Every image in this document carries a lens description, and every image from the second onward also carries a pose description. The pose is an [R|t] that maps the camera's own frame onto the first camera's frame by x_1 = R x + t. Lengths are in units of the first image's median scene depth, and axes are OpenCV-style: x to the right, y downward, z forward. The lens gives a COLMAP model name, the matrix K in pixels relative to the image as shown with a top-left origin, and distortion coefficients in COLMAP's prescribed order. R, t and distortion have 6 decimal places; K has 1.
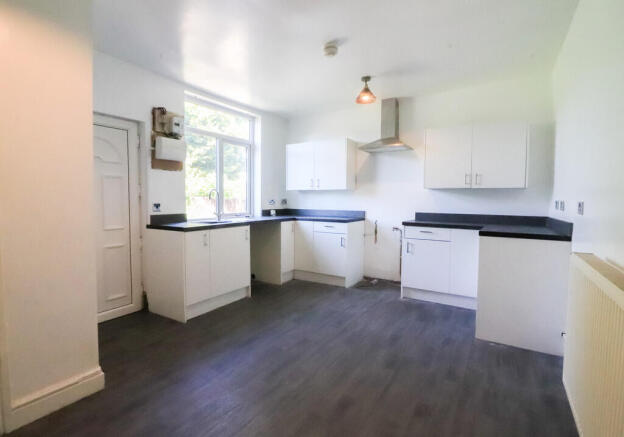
lens RADIAL K [[314.7, 0, 312.0], [0, 314.7, 218.5], [0, 0, 1]] dist [0.001598, 0.000169]
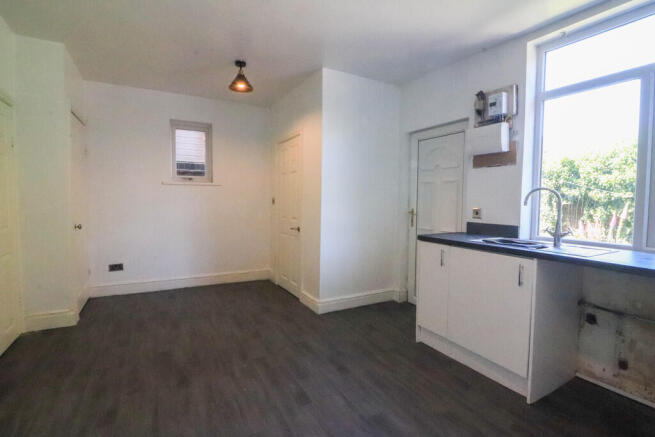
lens RADIAL K [[324.4, 0, 327.5], [0, 324.4, 218.5], [0, 0, 1]] dist [-0.004536, -0.000767]
pose [[-0.515530, 0.046823, -0.855591, 0.461694], [-0.061554, 0.993903, 0.091481, -0.079399], [0.854658, 0.099826, -0.509505, 1.131033]]
